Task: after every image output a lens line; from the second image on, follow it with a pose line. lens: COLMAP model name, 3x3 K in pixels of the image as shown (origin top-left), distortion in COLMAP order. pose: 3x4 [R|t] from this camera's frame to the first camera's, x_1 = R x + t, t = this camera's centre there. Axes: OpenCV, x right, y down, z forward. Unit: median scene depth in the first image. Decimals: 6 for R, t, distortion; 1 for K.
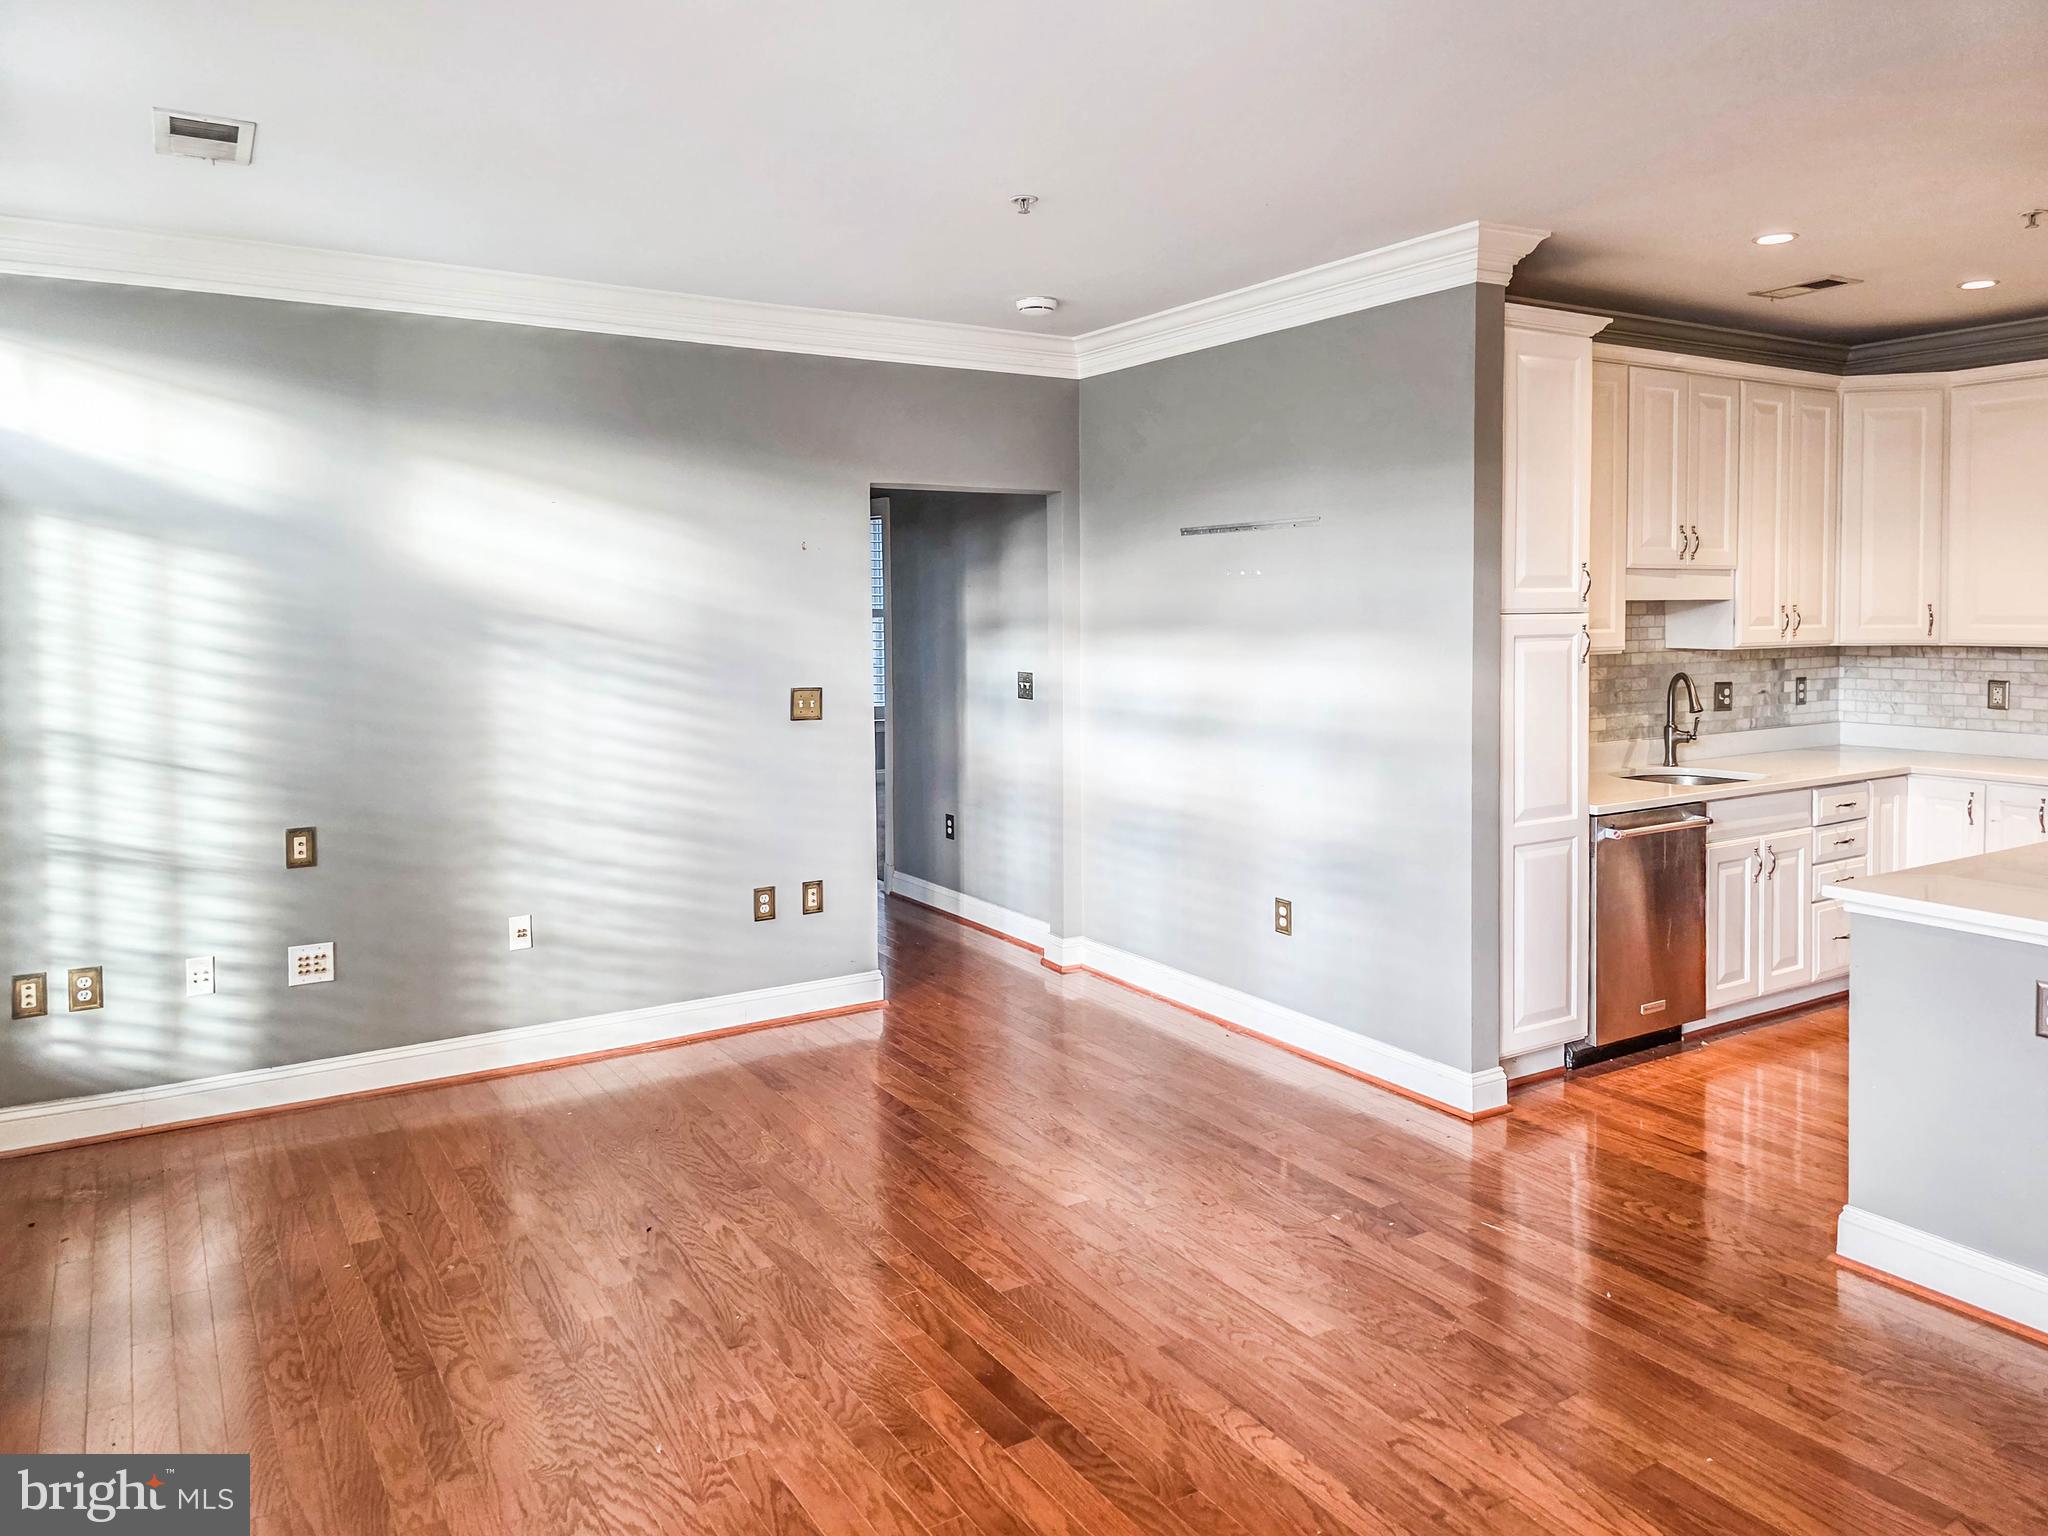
lens RADIAL K [[1402.6, 0, 1030.6], [0, 1402.6, 661.8], [0, 0, 1]] dist [0.086502, -0.112153]
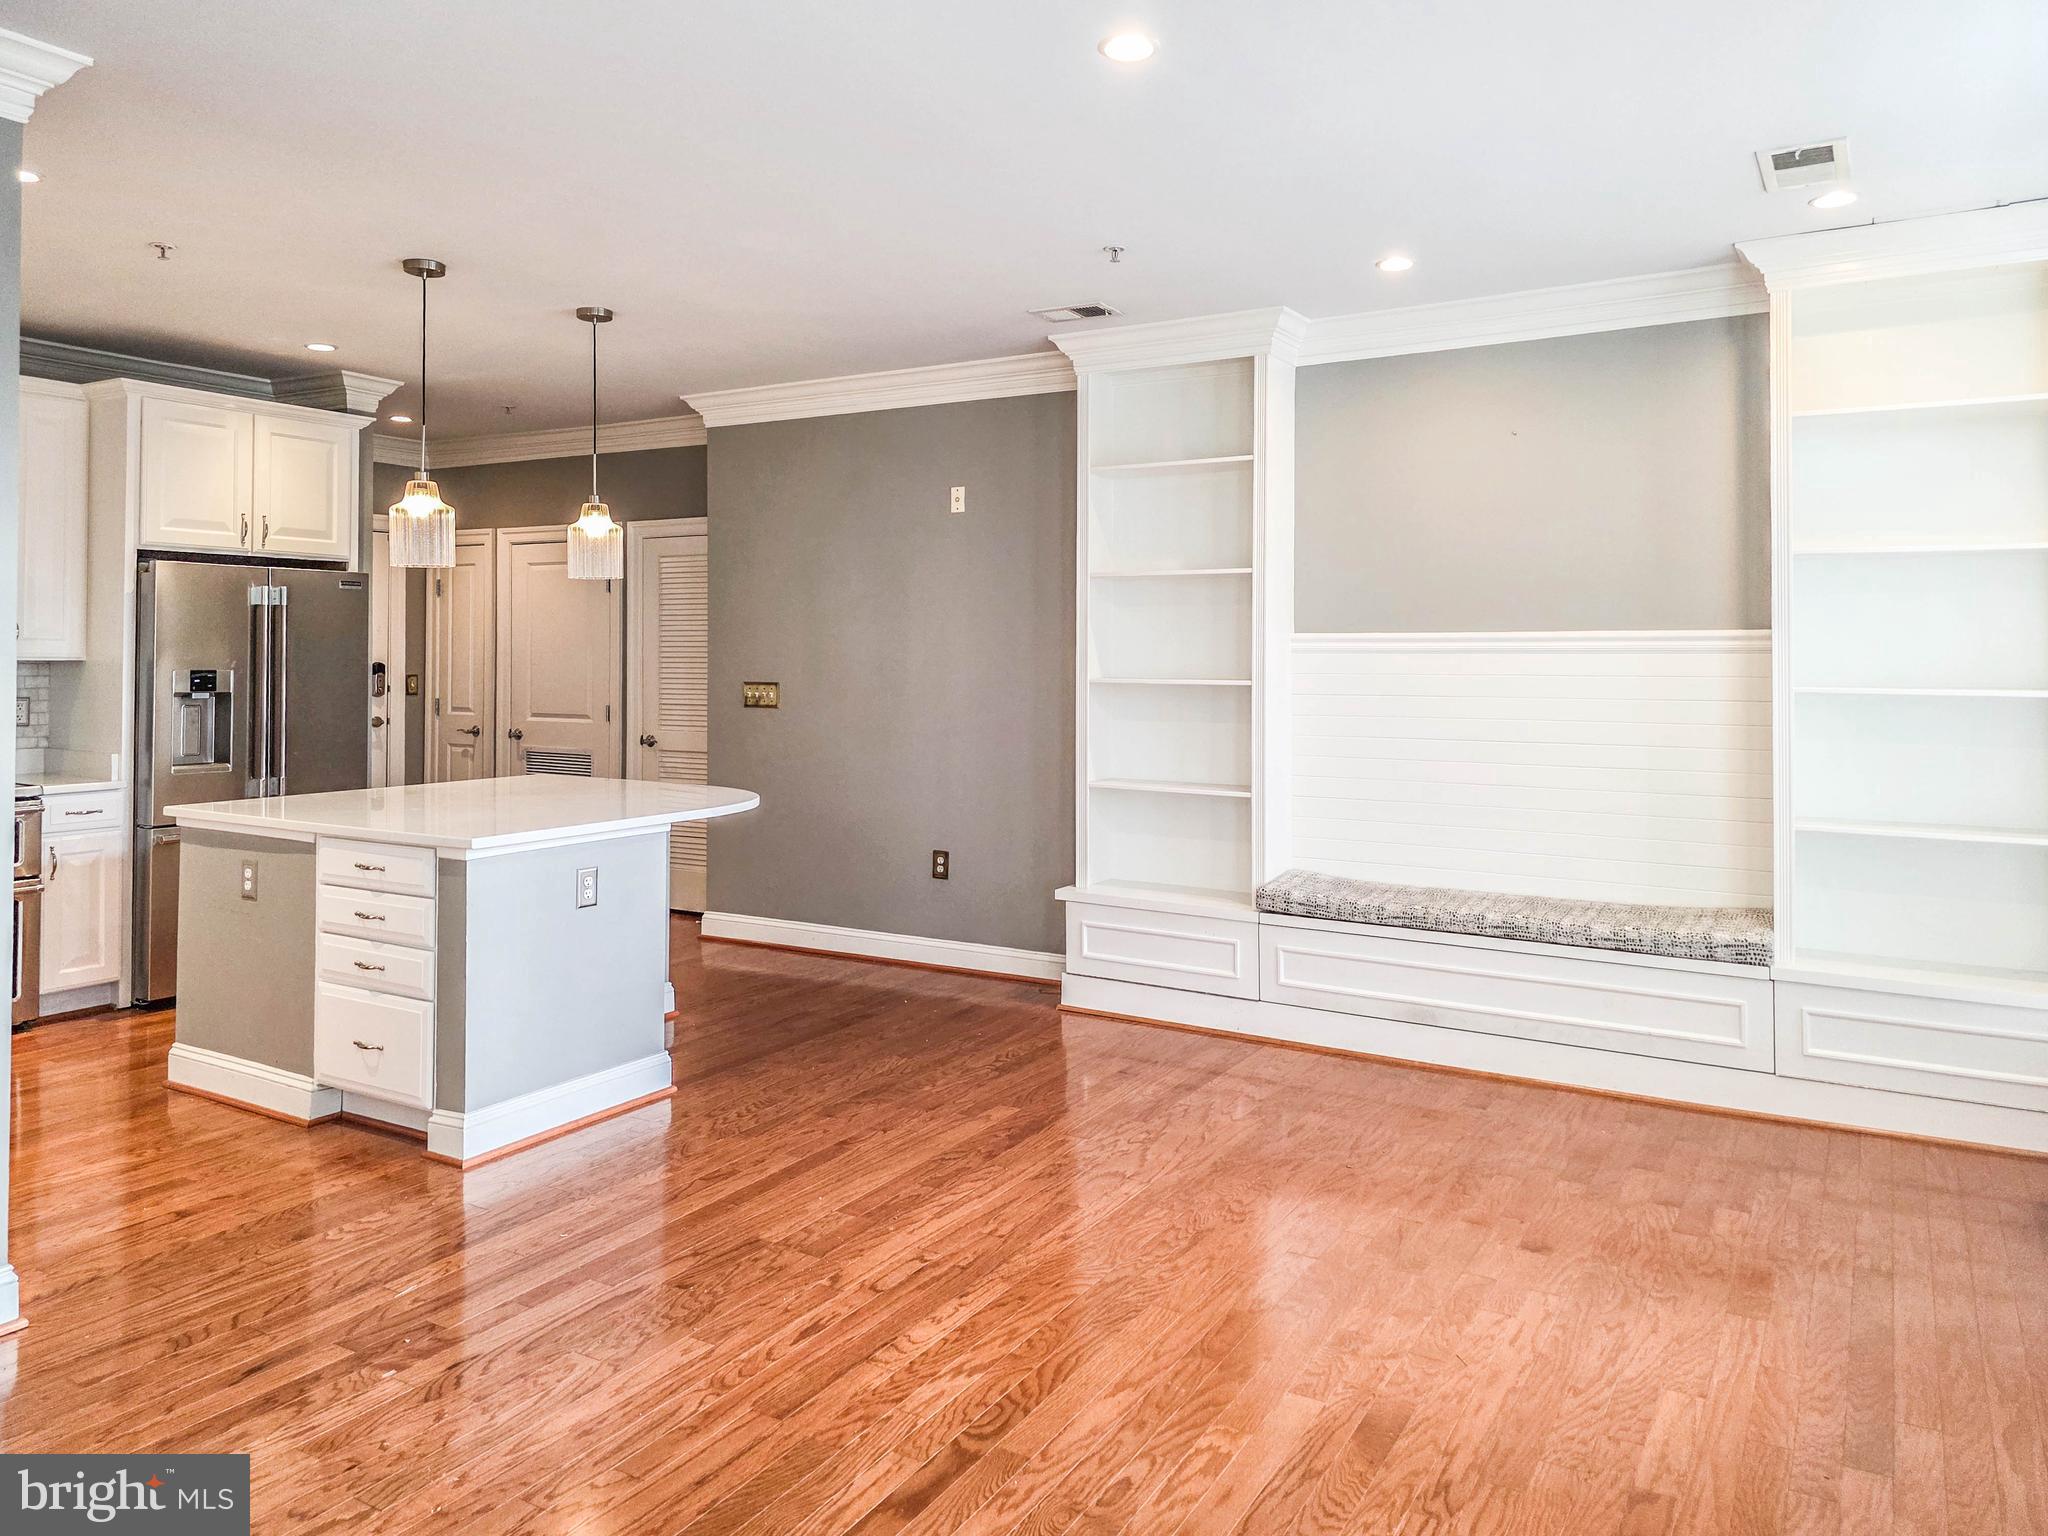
lens RADIAL K [[1402.6, 0, 1030.6], [0, 1402.6, 661.8], [0, 0, 1]] dist [0.086502, -0.112153]
pose [[-0.455517, 0.002417, 0.890224, -0.823214], [0.037507, 0.999160, 0.016479, 0.012275], [-0.889436, 0.040897, -0.455226, 1.353453]]
